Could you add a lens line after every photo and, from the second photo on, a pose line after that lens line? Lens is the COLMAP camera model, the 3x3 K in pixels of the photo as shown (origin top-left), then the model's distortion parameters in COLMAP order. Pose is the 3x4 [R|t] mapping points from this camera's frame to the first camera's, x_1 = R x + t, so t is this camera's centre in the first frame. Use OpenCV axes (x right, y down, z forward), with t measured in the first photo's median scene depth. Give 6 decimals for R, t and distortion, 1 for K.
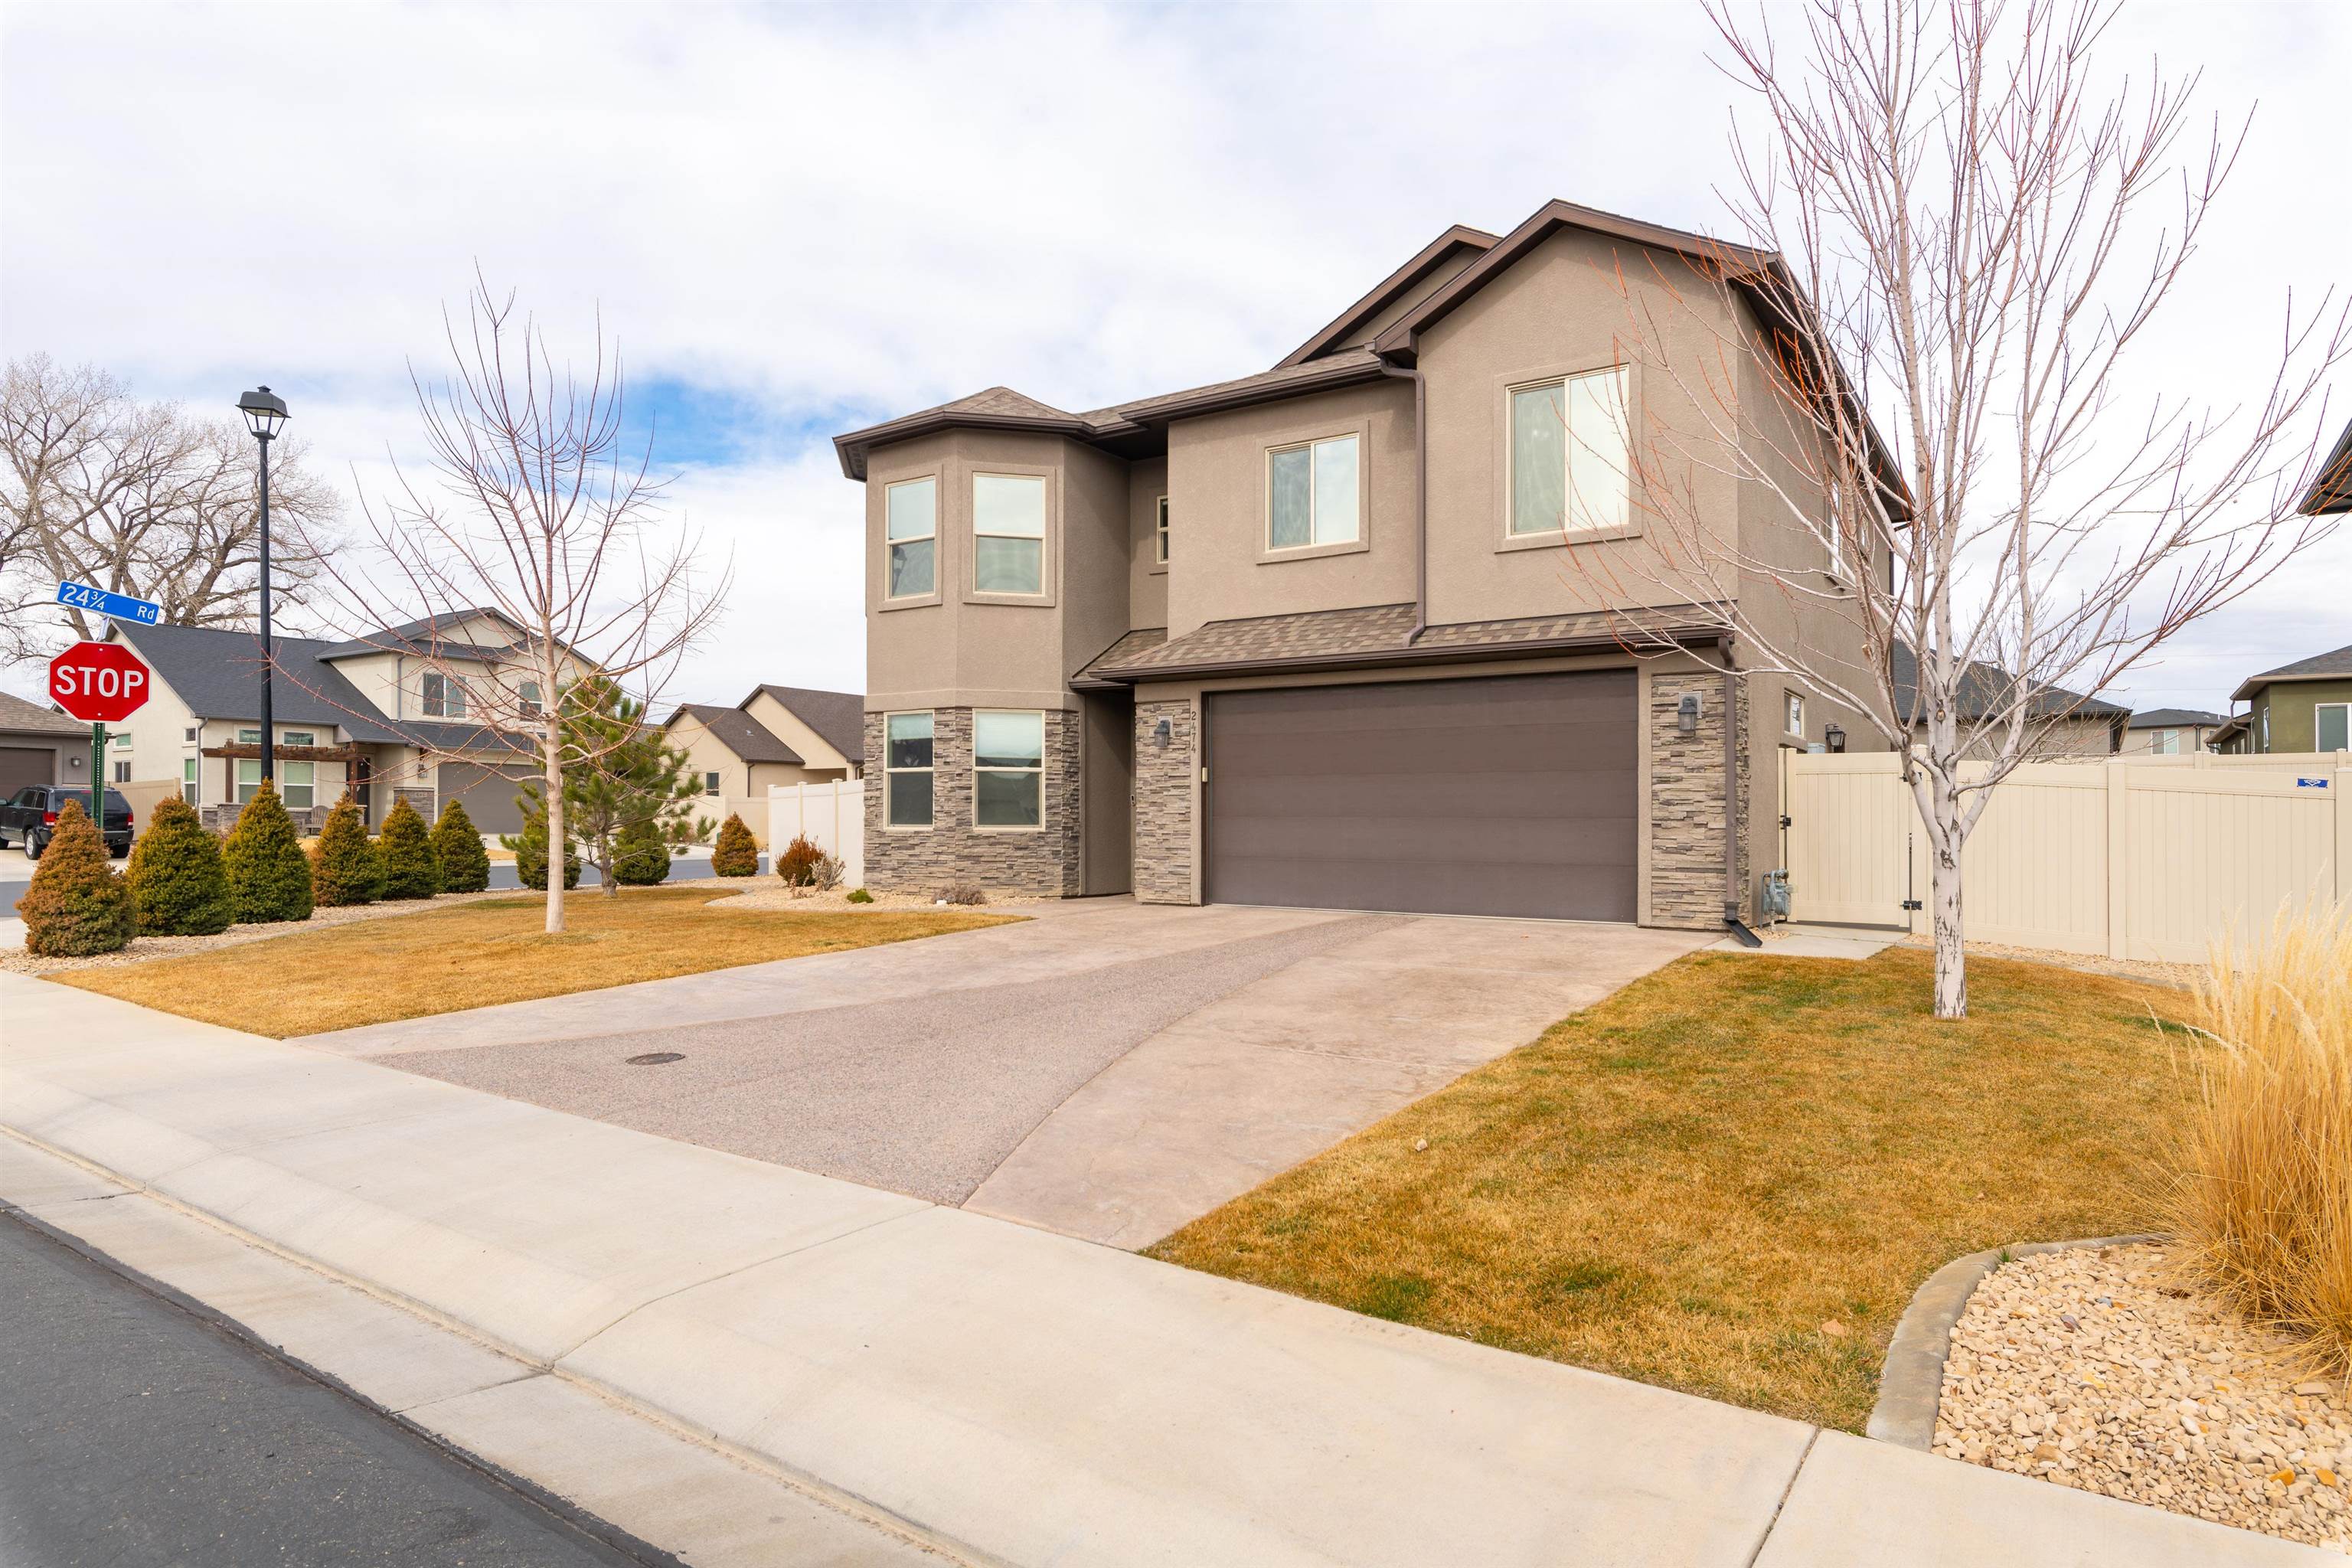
lens RADIAL K [[1321.5, 0, 1171.7], [0, 1321.5, 799.7], [0, 0, 1]] dist [0.000219, -0.000101]
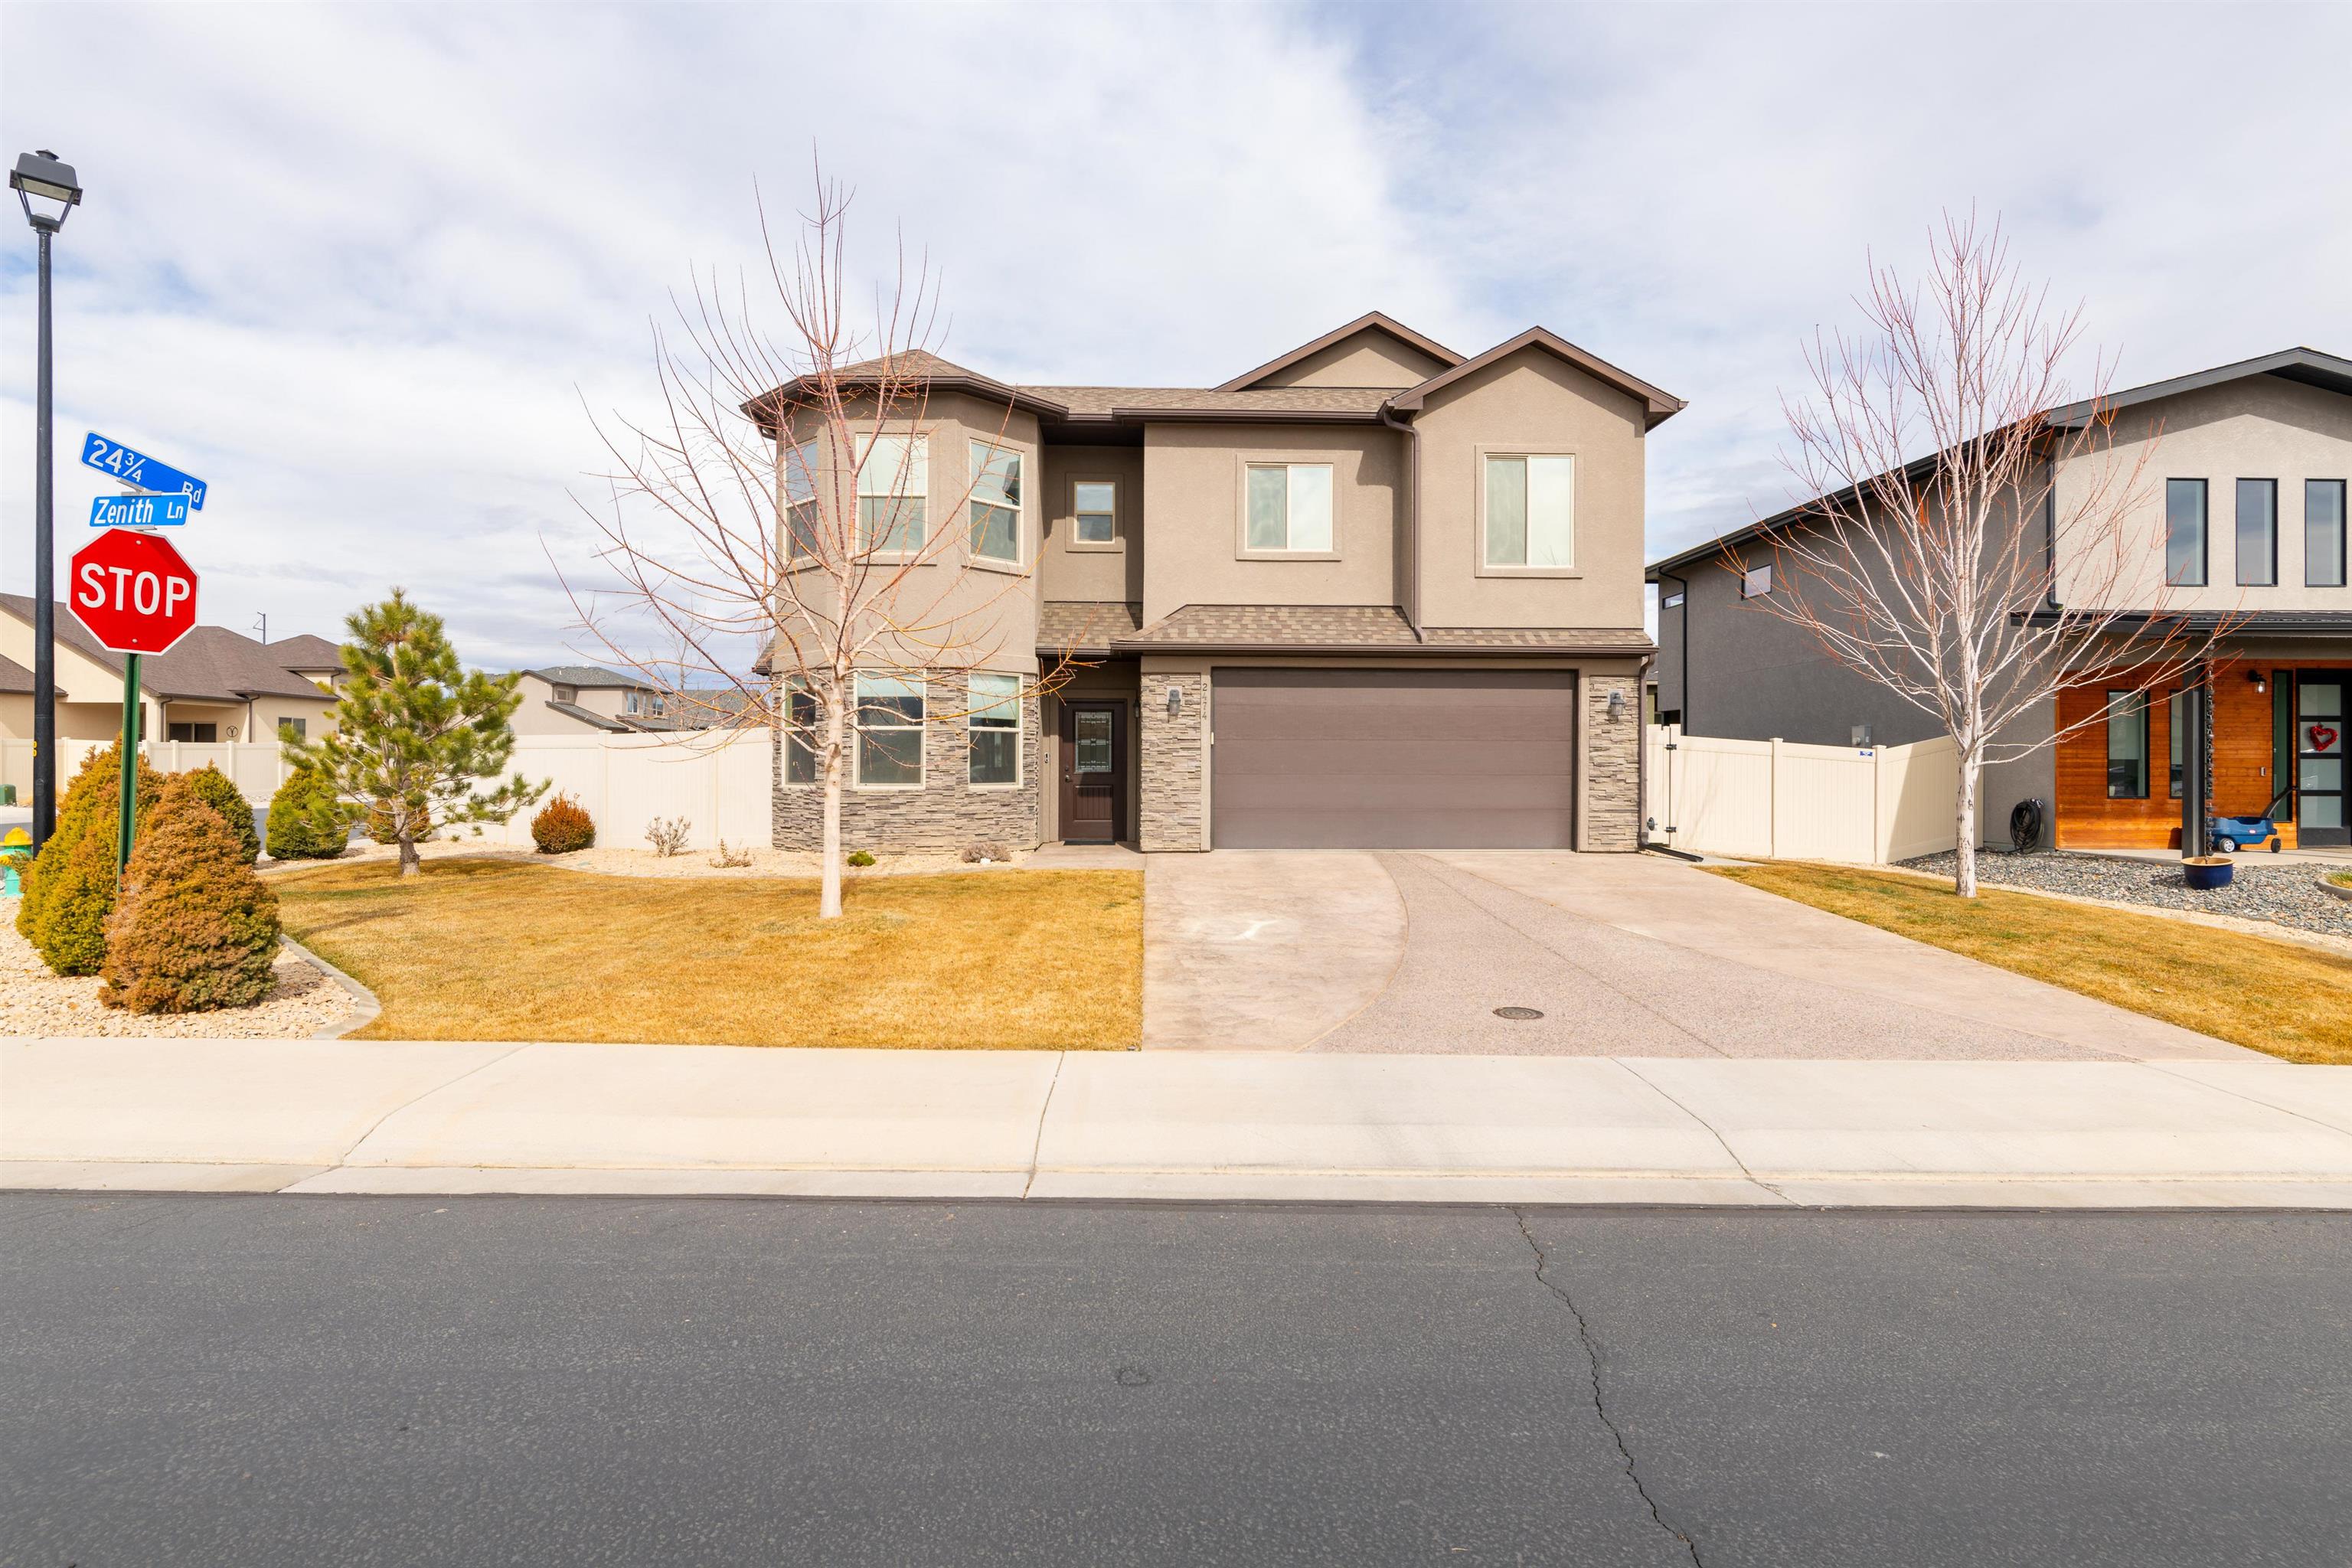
lens RADIAL K [[1167.7, 0, 1179.1], [0, 1167.7, 750.9], [0, 0, 1]] dist [-0.001865, -0.000396]
pose [[0.814755, 0.002527, 0.579800, -0.585037], [-0.007301, 0.999956, 0.005902, -0.013632], [-0.579759, -0.009041, 0.814738, 0.181891]]
